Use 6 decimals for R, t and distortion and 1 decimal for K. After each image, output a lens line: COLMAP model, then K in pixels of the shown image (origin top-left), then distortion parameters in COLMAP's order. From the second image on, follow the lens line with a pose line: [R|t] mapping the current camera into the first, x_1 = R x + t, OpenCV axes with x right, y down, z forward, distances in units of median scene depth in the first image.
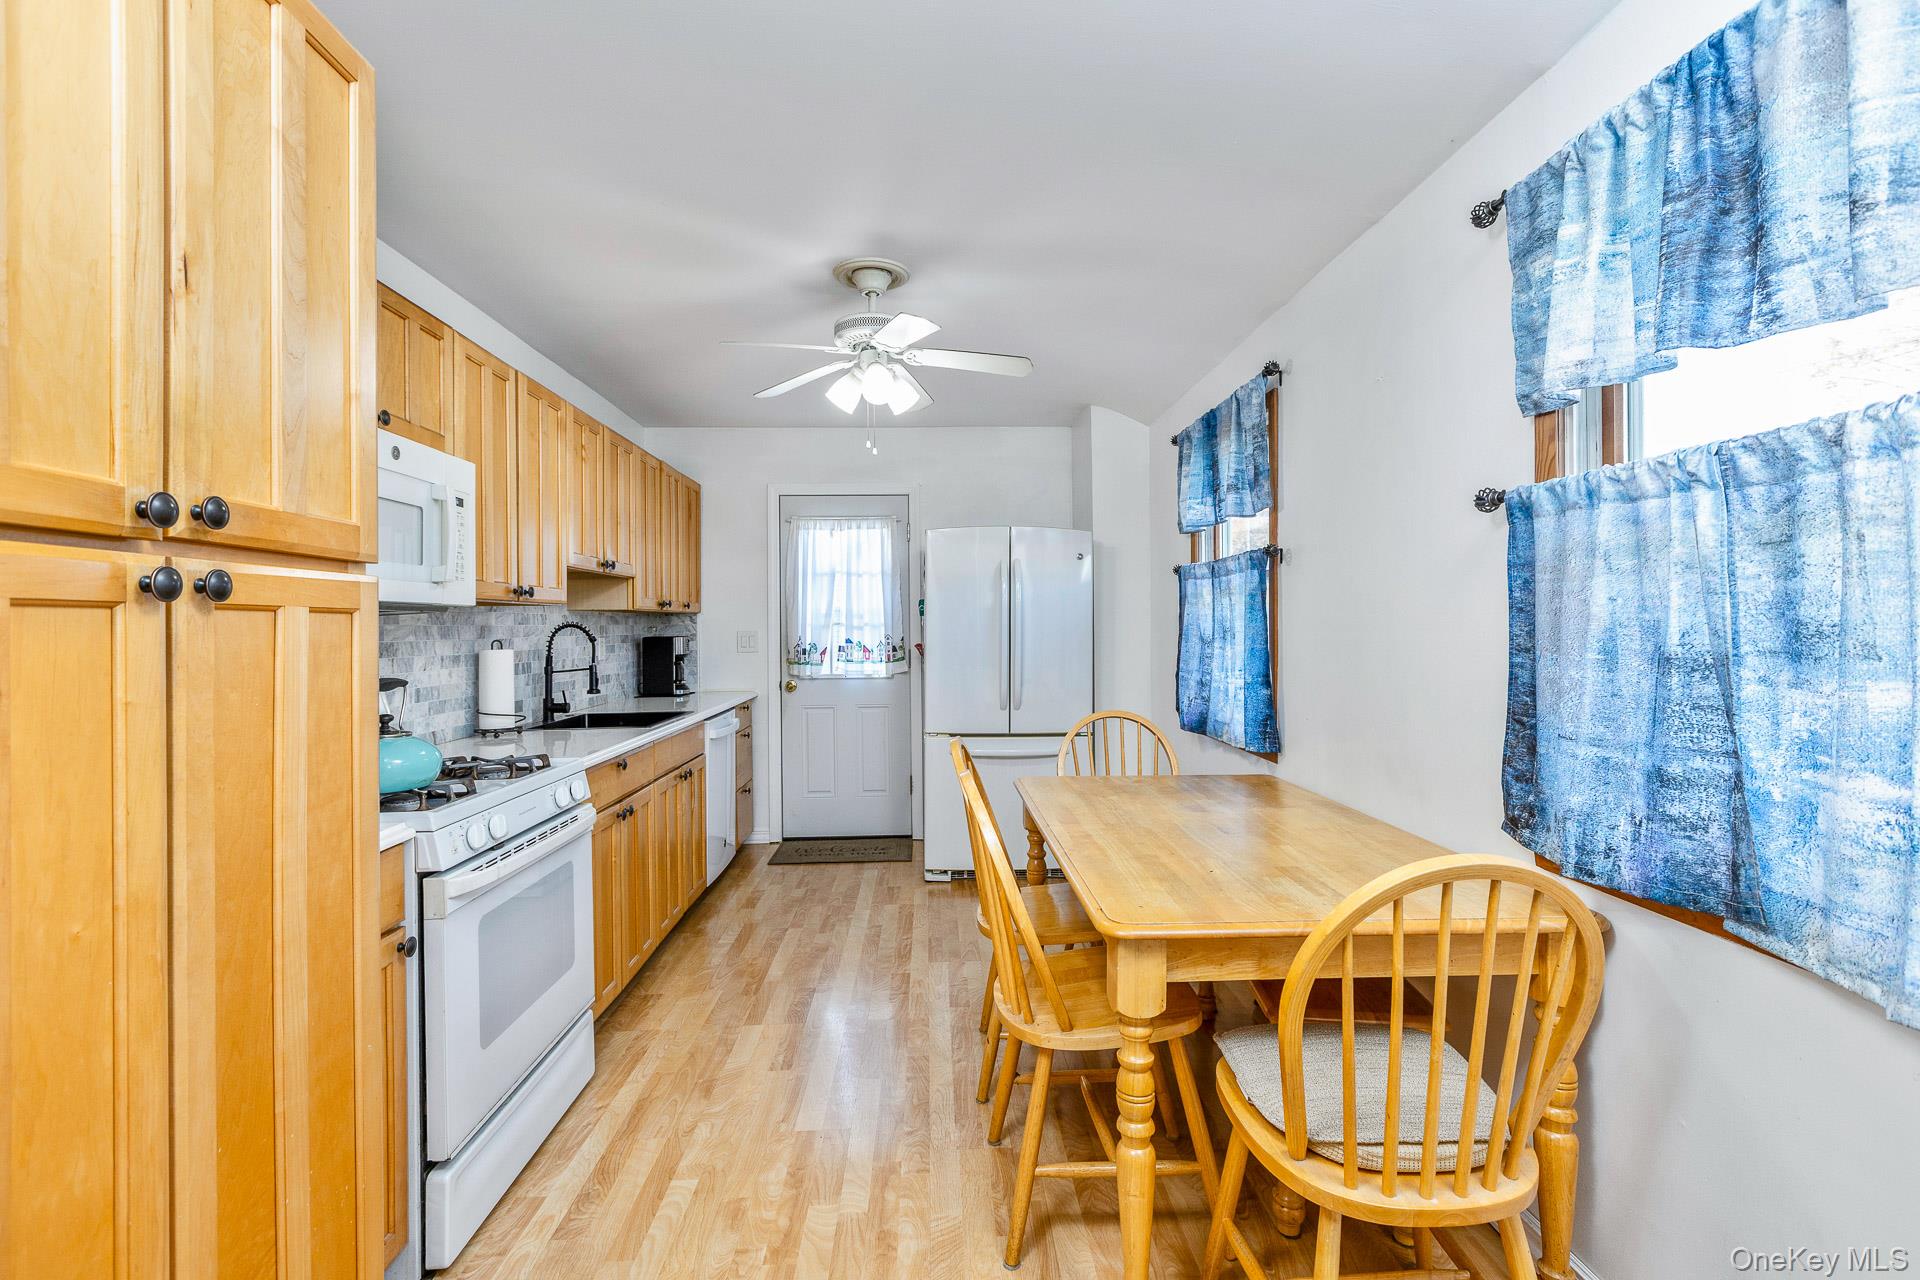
lens RADIAL K [[874.4, 0, 957.2], [0, 874.4, 632.3], [0, 0, 1]] dist [-0.005377, 0.000991]
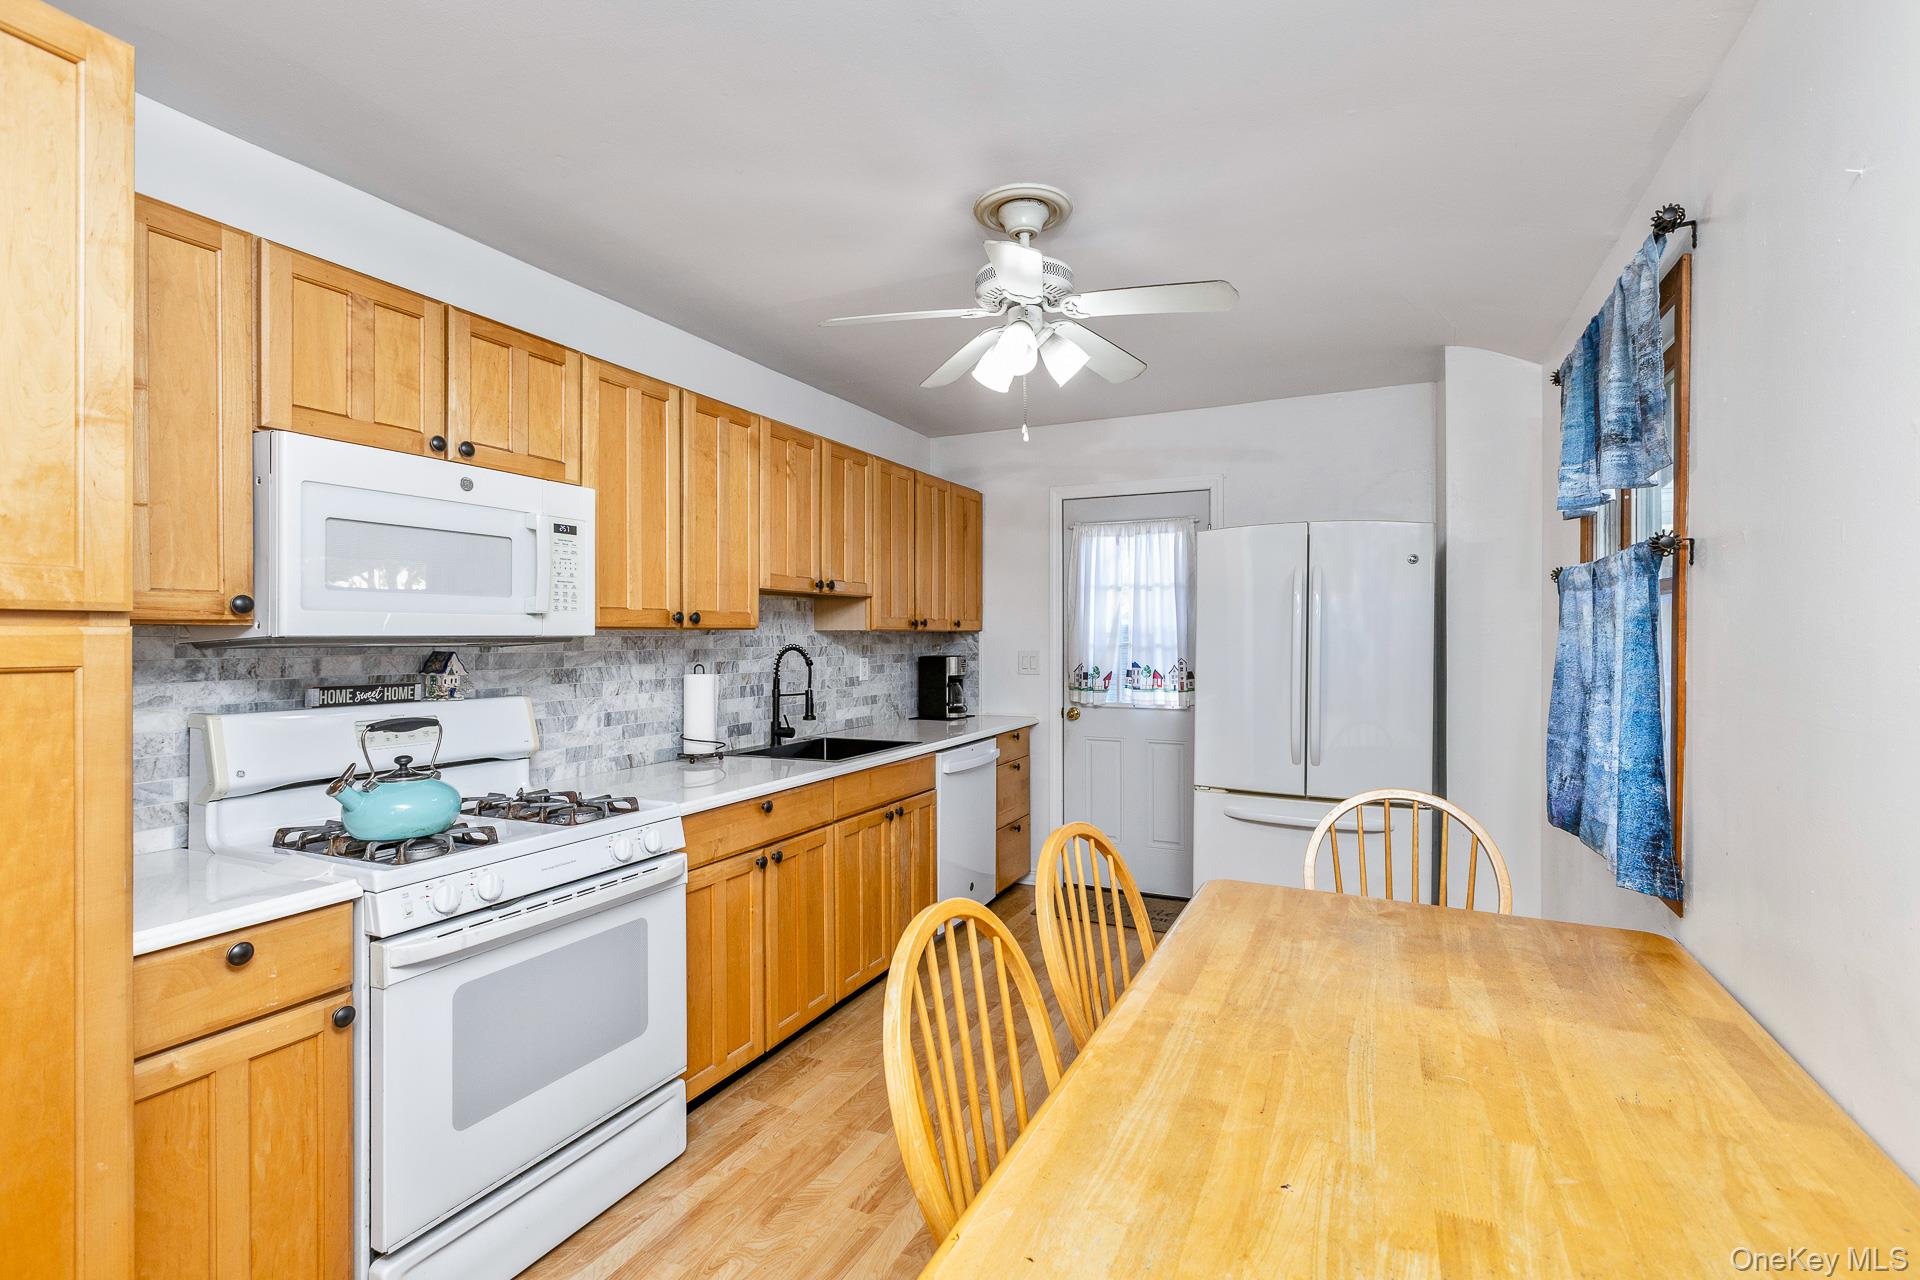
lens RADIAL K [[874.4, 0, 960.5], [0, 874.4, 641.4], [0, 0, 1]] dist [-0.005377, 0.000991]
pose [[0.882004, 0.011434, -0.471103, 0.177491], [-0.009842, 0.999934, 0.005843, -0.022823], [0.471139, -0.000517, 0.882059, 0.228479]]
